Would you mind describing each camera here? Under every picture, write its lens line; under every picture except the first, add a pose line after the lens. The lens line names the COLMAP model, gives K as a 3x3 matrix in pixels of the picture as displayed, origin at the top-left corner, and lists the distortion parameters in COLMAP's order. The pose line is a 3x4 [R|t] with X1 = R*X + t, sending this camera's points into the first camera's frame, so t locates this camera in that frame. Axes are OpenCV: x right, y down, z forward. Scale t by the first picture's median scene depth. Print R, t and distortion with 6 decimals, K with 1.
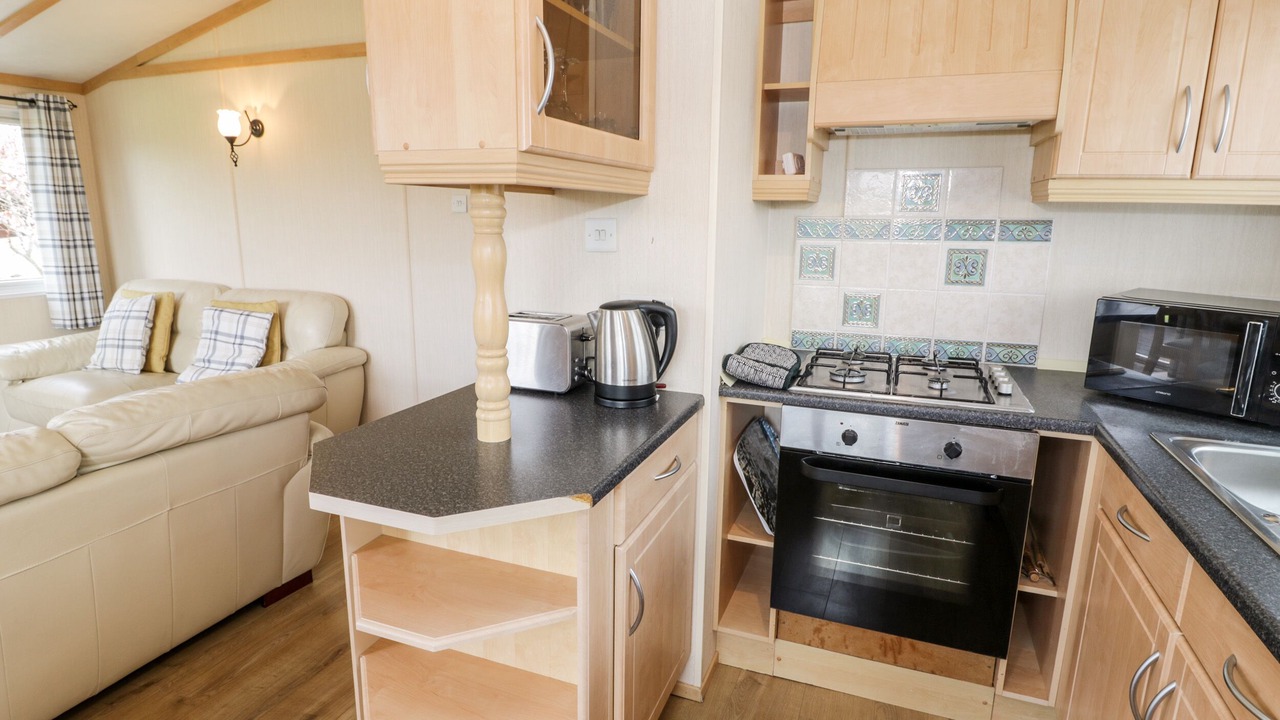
lens RADIAL K [[680.6, 0, 637.4], [0, 680.6, 357.9], [0, 0, 1]] dist [0.001808, -0.000282]
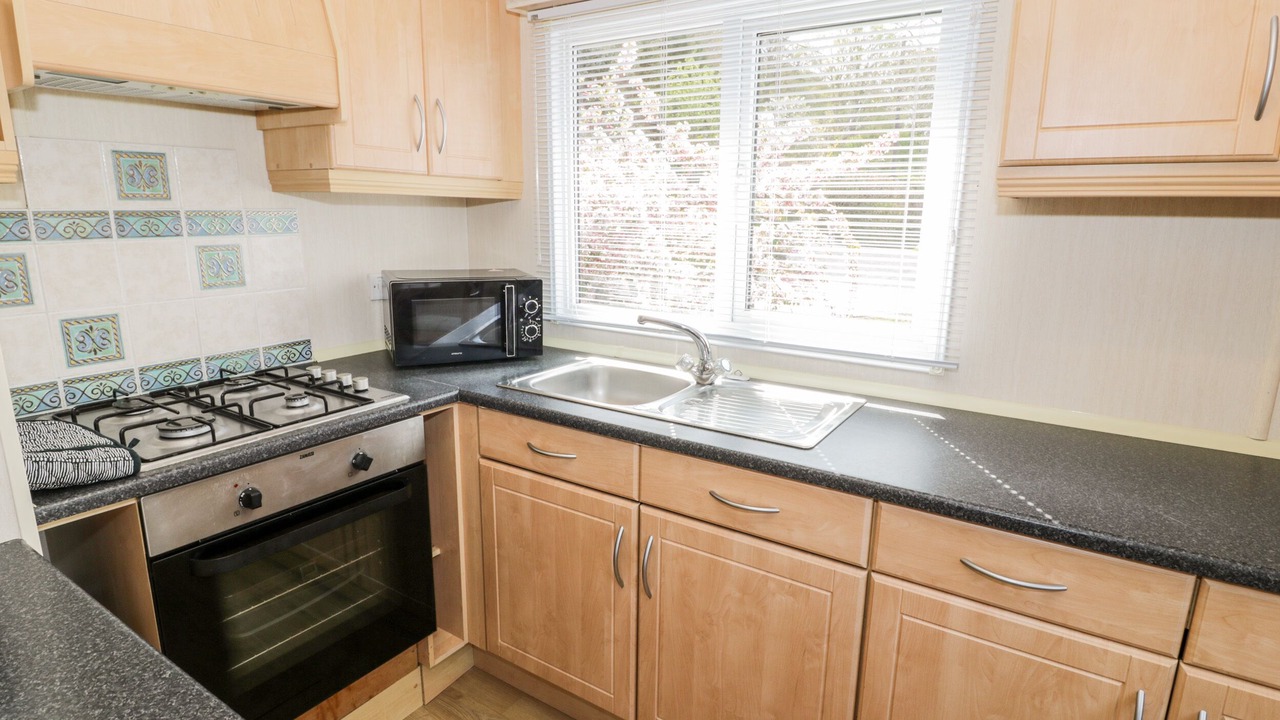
lens RADIAL K [[680.6, 0, 637.2], [0, 680.6, 360.0], [0, 0, 1]] dist [0.001808, -0.000282]
pose [[0.208253, -0.219967, 0.953019, -0.286133], [0.197271, 0.963804, 0.179349, -0.082292], [-0.957974, 0.150654, 0.244108, 0.362685]]
